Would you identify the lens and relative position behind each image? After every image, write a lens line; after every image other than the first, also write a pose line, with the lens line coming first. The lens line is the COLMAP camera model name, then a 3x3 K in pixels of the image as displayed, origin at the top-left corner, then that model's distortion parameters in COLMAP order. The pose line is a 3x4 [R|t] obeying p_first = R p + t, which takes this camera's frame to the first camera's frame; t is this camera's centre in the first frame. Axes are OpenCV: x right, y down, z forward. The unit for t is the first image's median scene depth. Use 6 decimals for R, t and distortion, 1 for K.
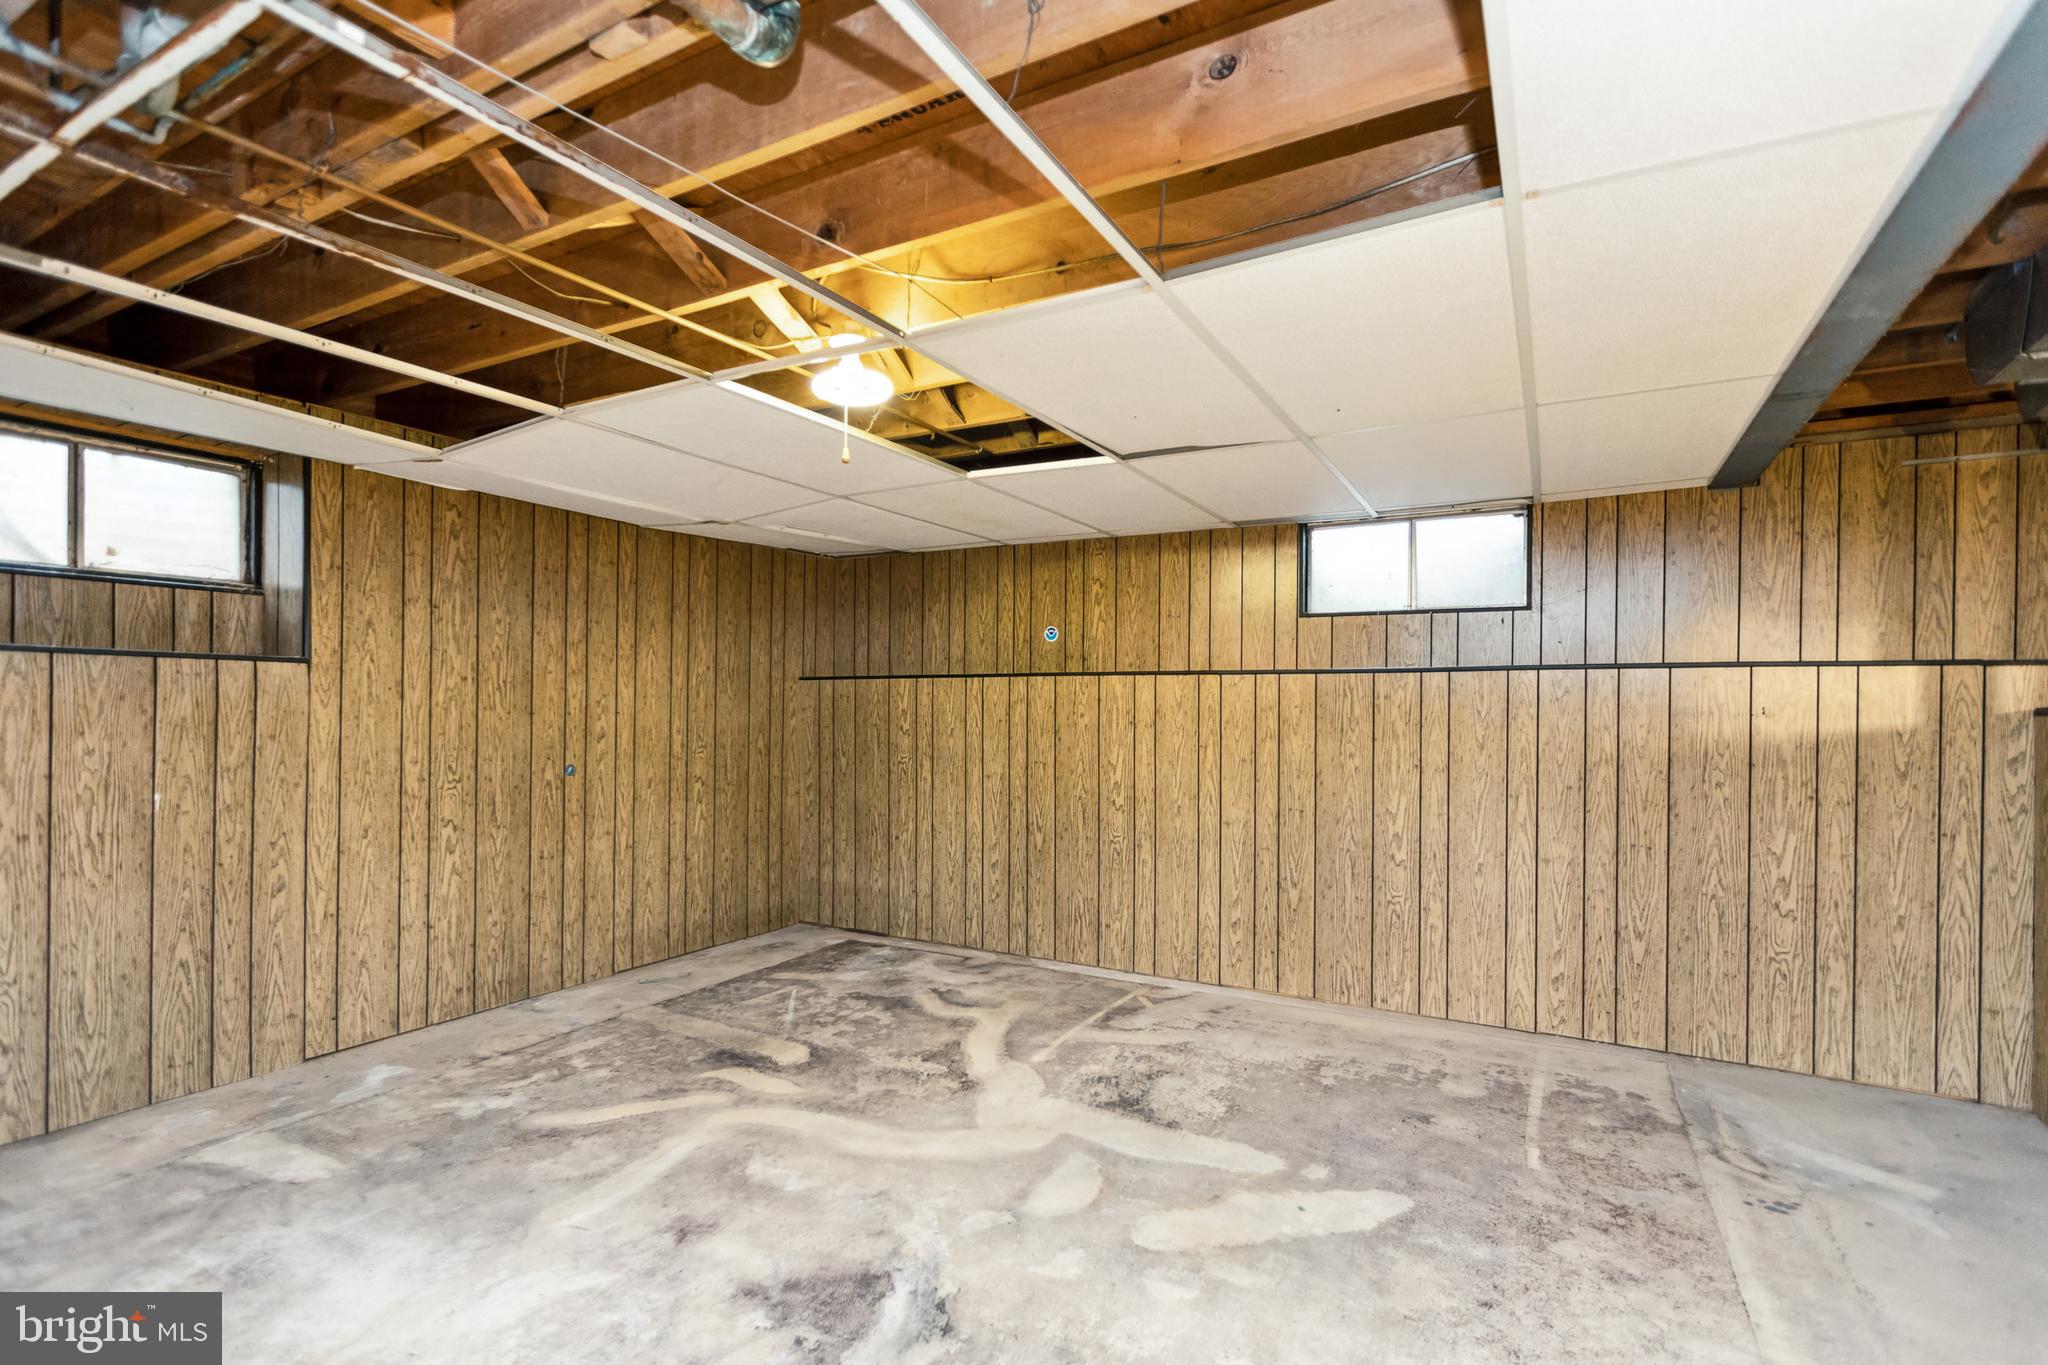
lens RADIAL K [[961.6, 0, 1031.7], [0, 961.6, 680.3], [0, 0, 1]] dist [0.000206, -0.000123]
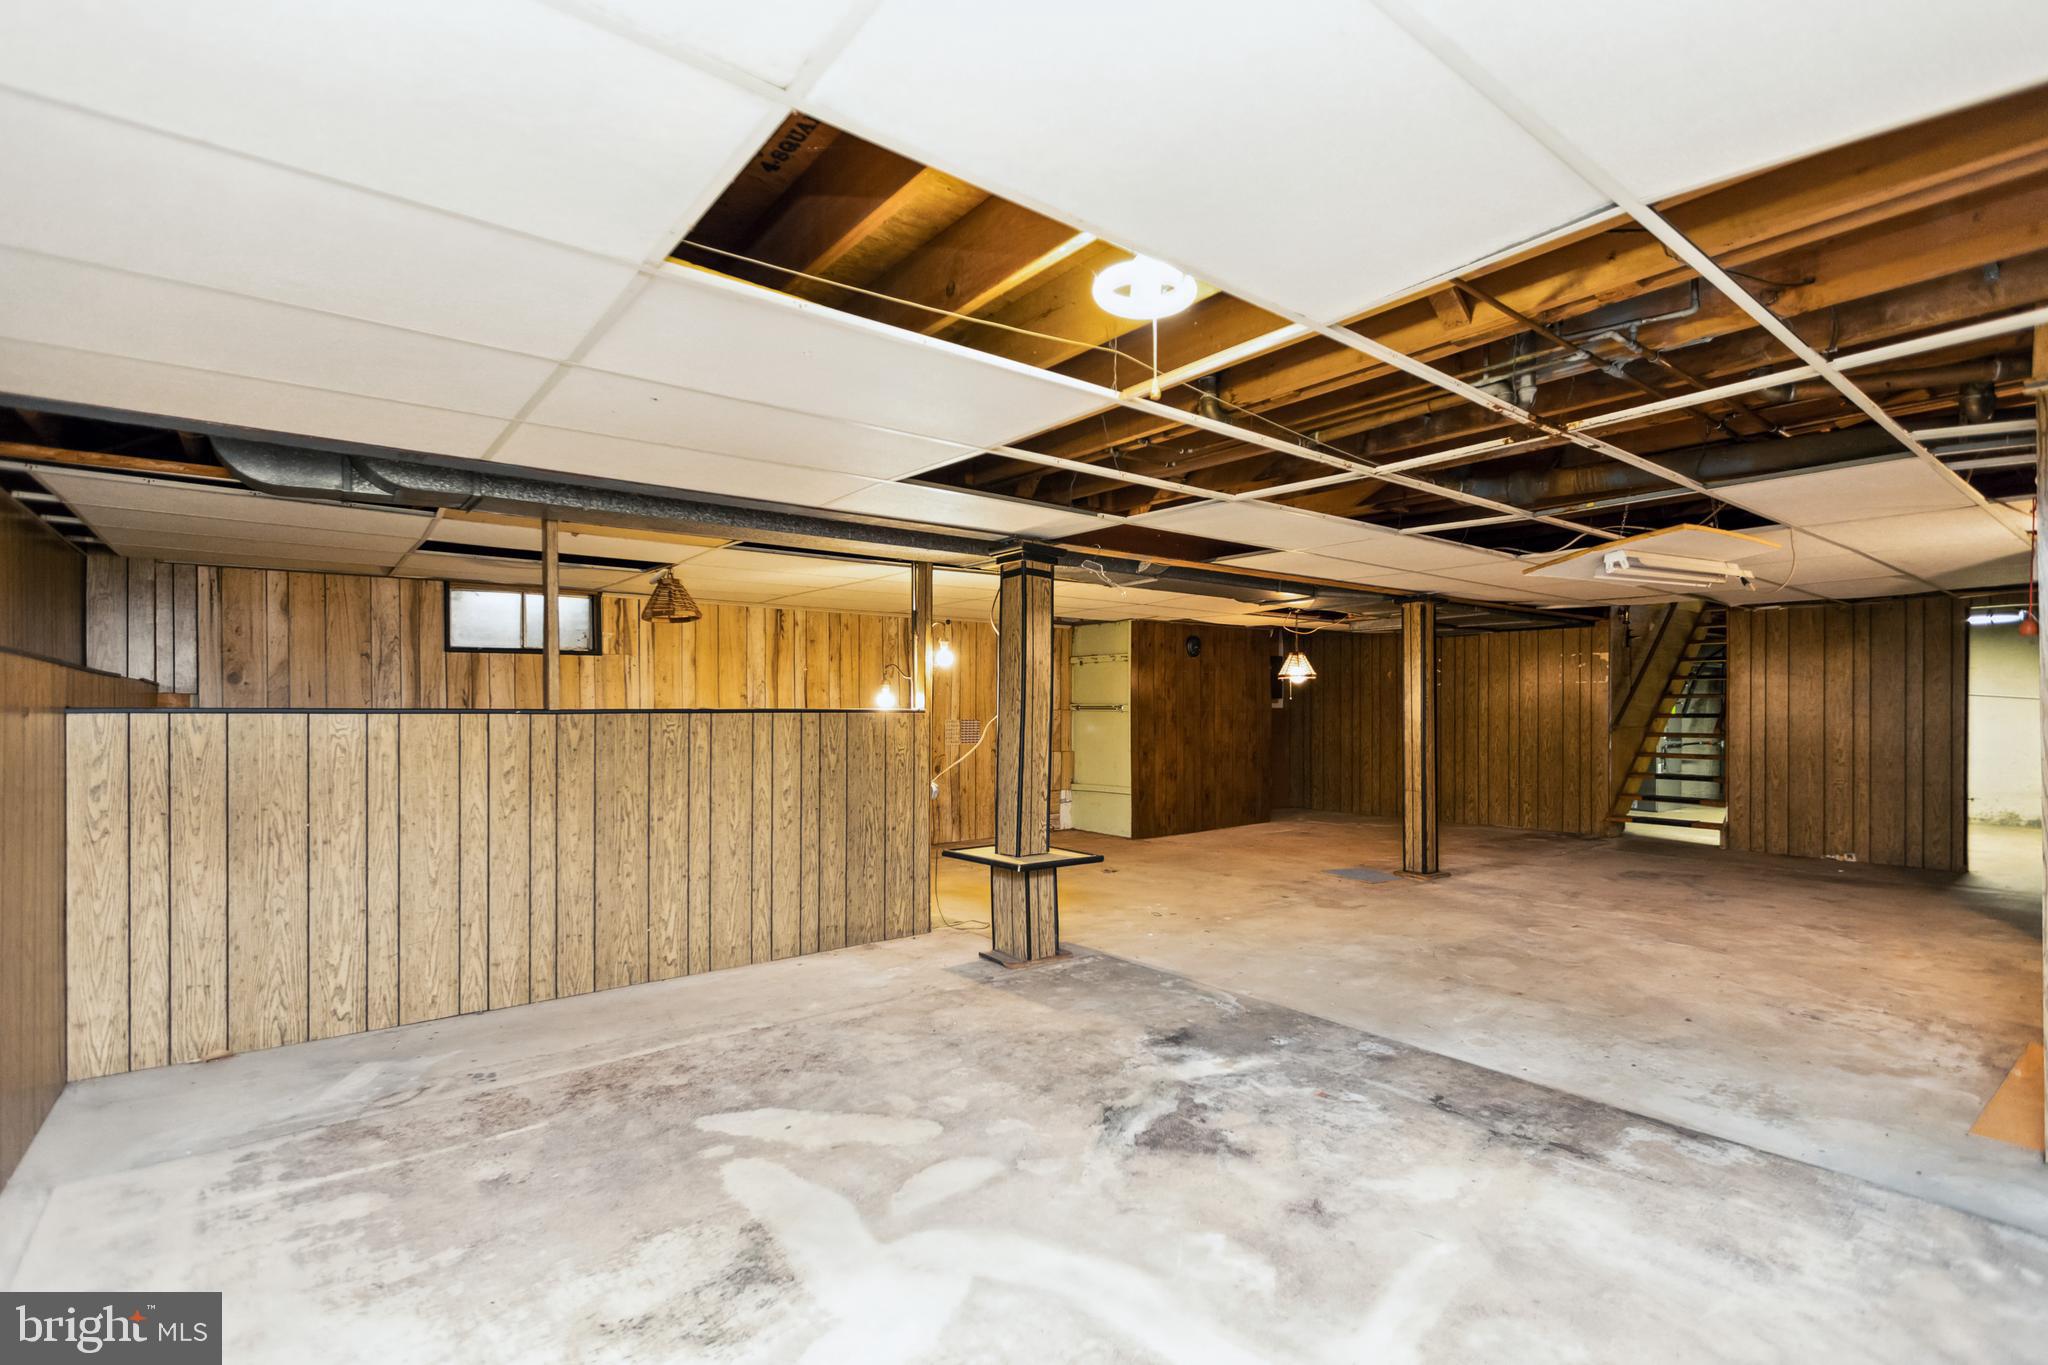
lens RADIAL K [[933.0, 0, 1014.1], [0, 933.0, 685.7], [0, 0, 1]] dist [-0.000004, -0.000235]
pose [[-0.916553, 0.004637, 0.399886, -0.272163], [-0.013265, 0.999030, -0.041989, 0.028433], [-0.399693, -0.043790, -0.915603, 1.212651]]
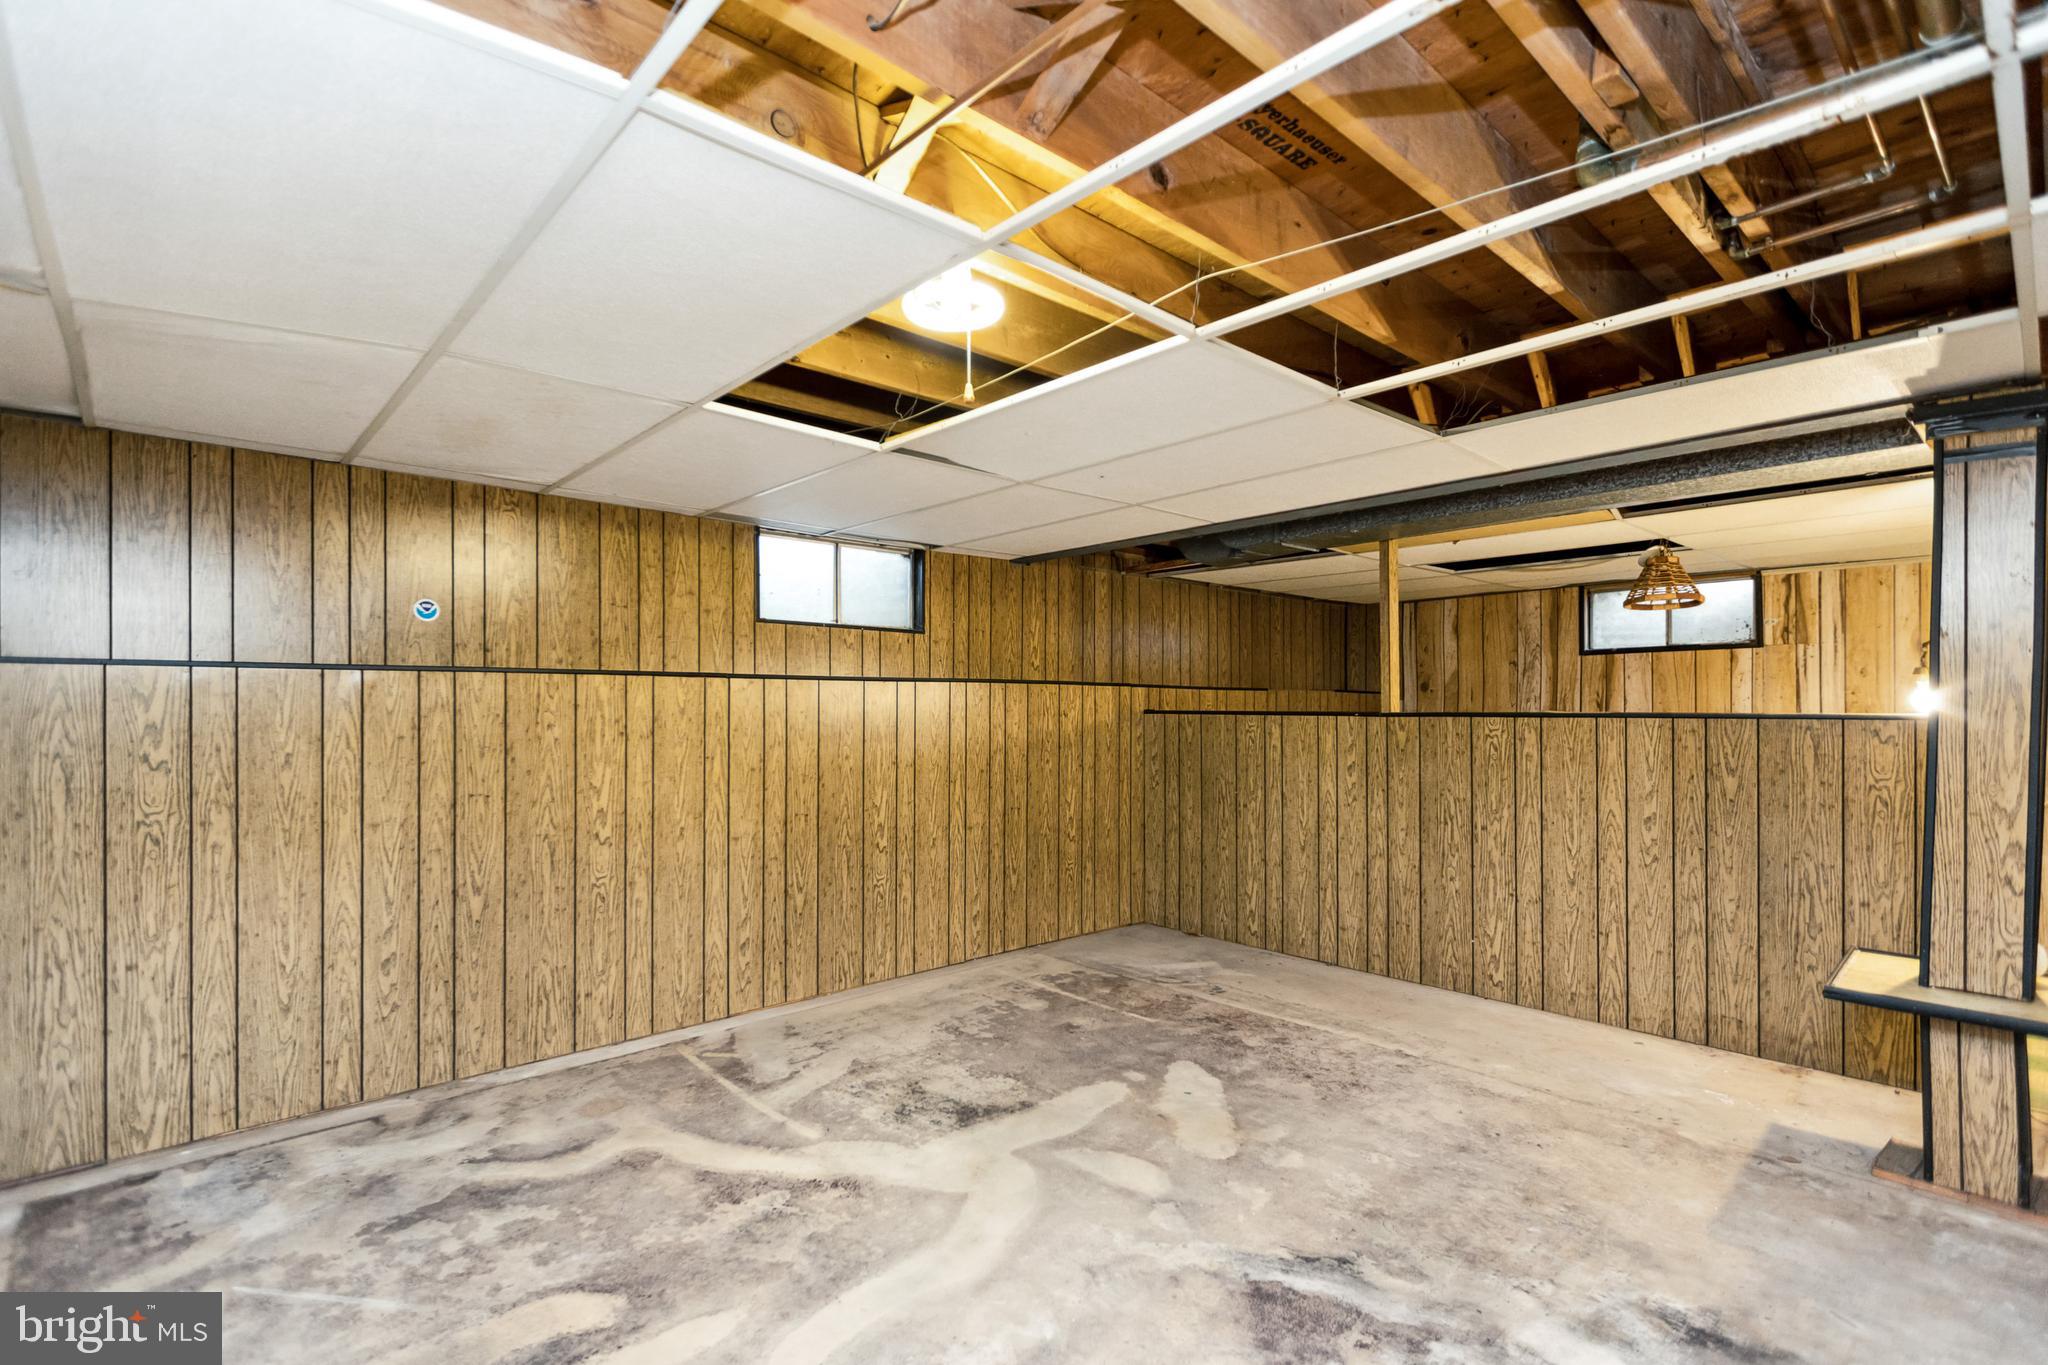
lens RADIAL K [[938.7, 0, 1024.0], [0, 938.7, 682.5], [0, 0, 1]] dist [0.000736, -0.000610]
pose [[0.322752, 0.021863, 0.946231, -0.626627], [-0.019766, 0.999671, -0.016356, 0.008314], [-0.946277, -0.013424, 0.323078, 0.494799]]
